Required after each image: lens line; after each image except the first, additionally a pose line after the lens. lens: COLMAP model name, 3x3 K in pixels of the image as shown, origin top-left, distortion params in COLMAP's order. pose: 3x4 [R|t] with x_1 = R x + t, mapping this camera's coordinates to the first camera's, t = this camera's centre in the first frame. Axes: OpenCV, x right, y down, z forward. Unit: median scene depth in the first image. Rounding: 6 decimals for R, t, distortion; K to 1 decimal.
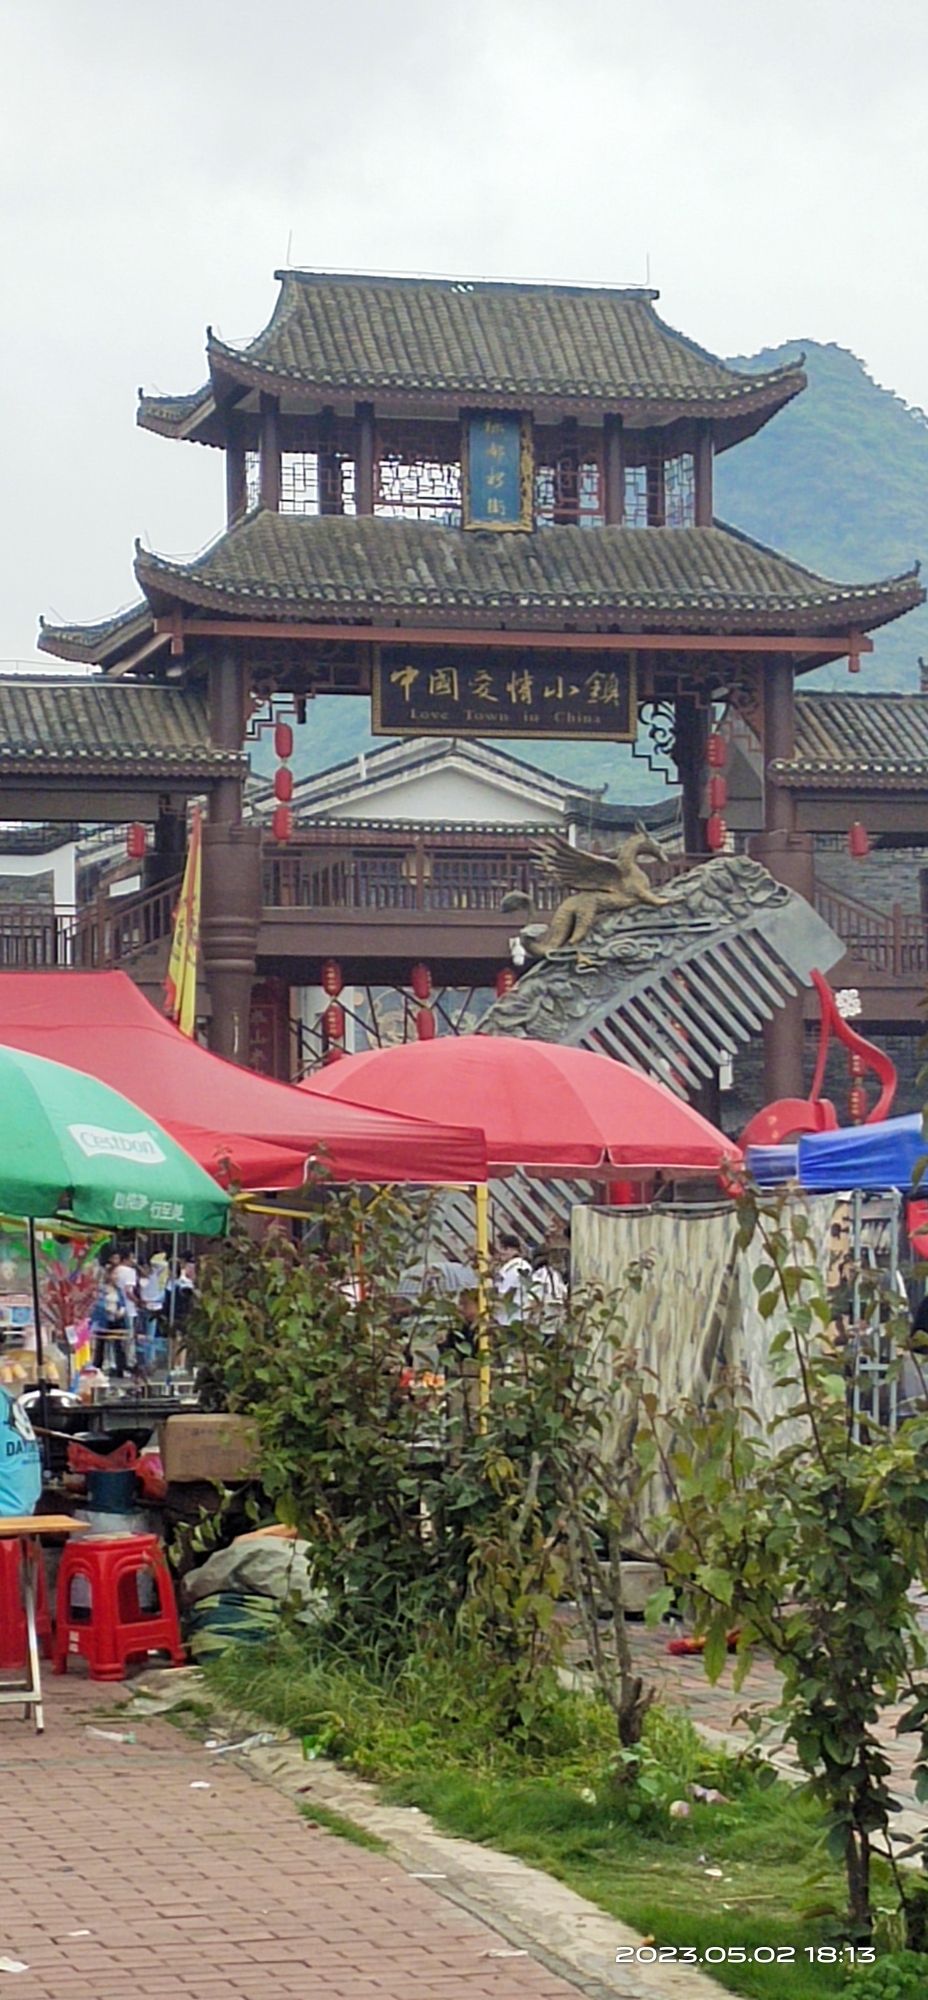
lens RADIAL K [[4134.9, 0, 464.0], [0, 4134.9, 1000.0], [0, 0, 1]] dist [0.038091, 0.063093]
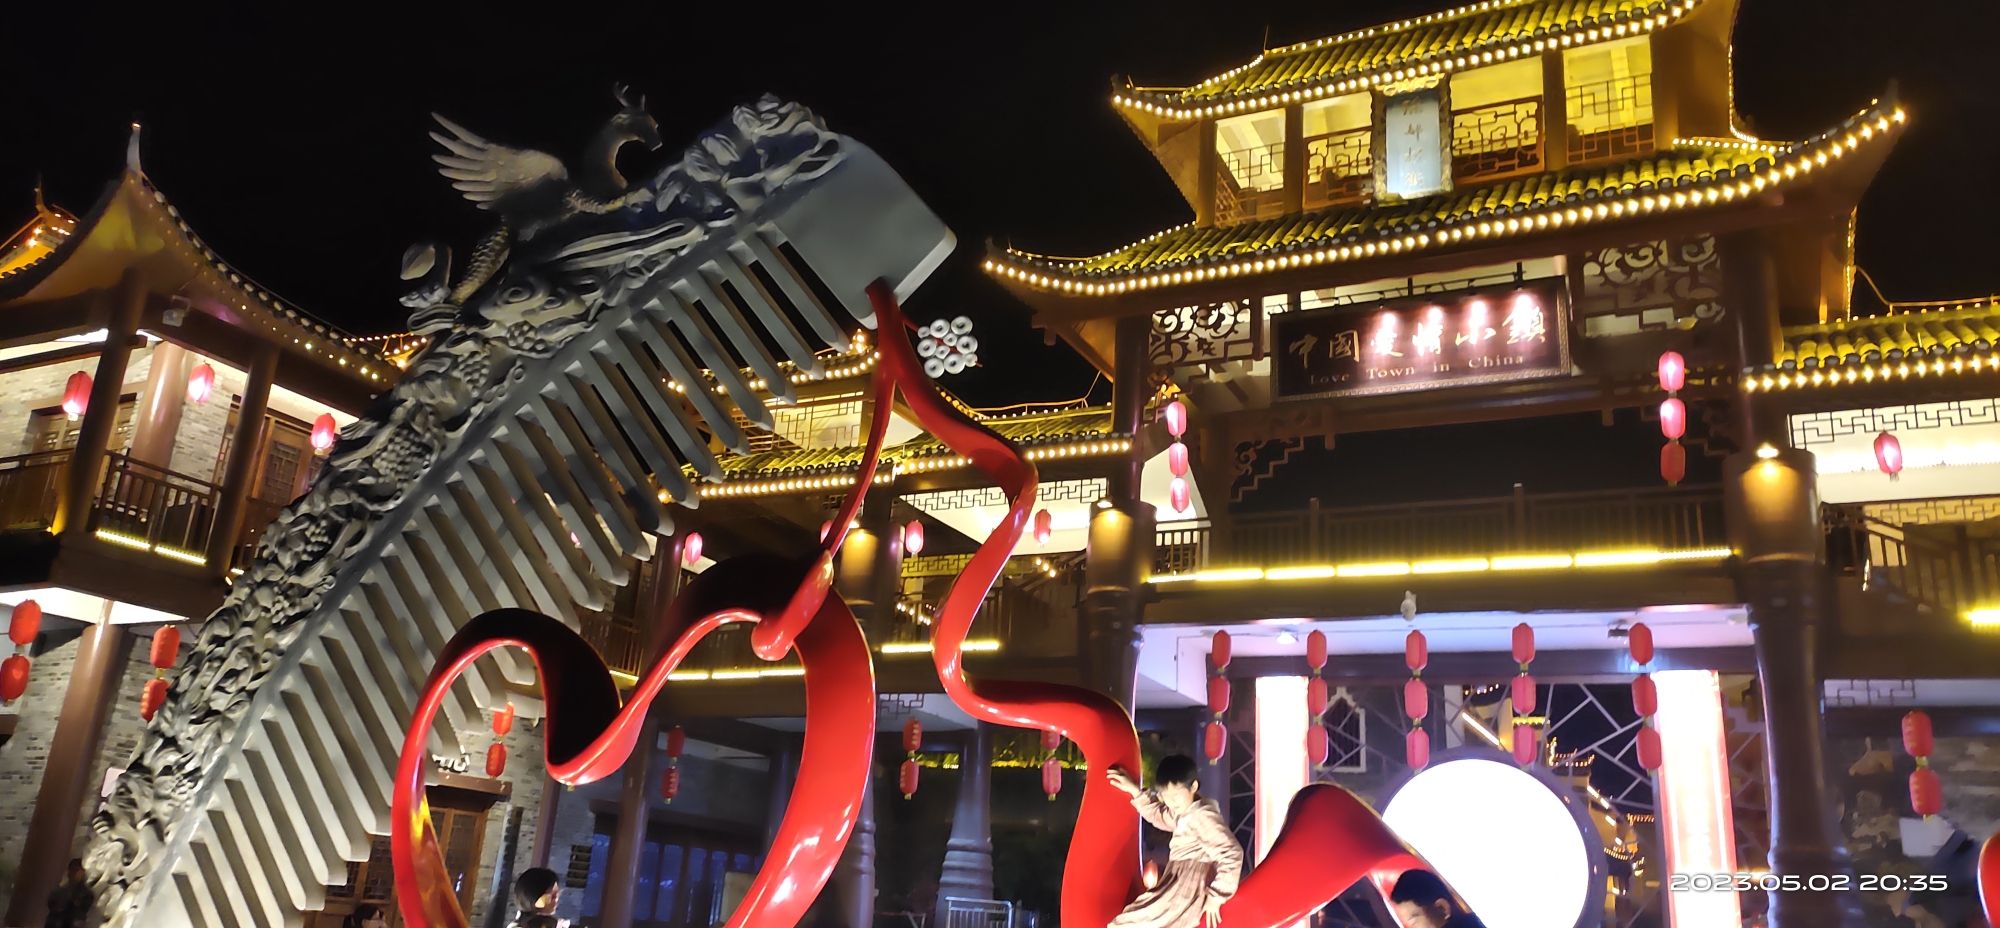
lens RADIAL K [[1490.6, 0, 1030.2], [0, 1490.6, 468.4], [0, 0, 1]] dist [0.009516, -0.003753]
pose [[0.772308, -0.141464, -0.619296, 0.195244], [-0.022069, 0.968325, -0.248714, 0.051871], [0.634864, 0.205752, 0.744724, 0.899605]]
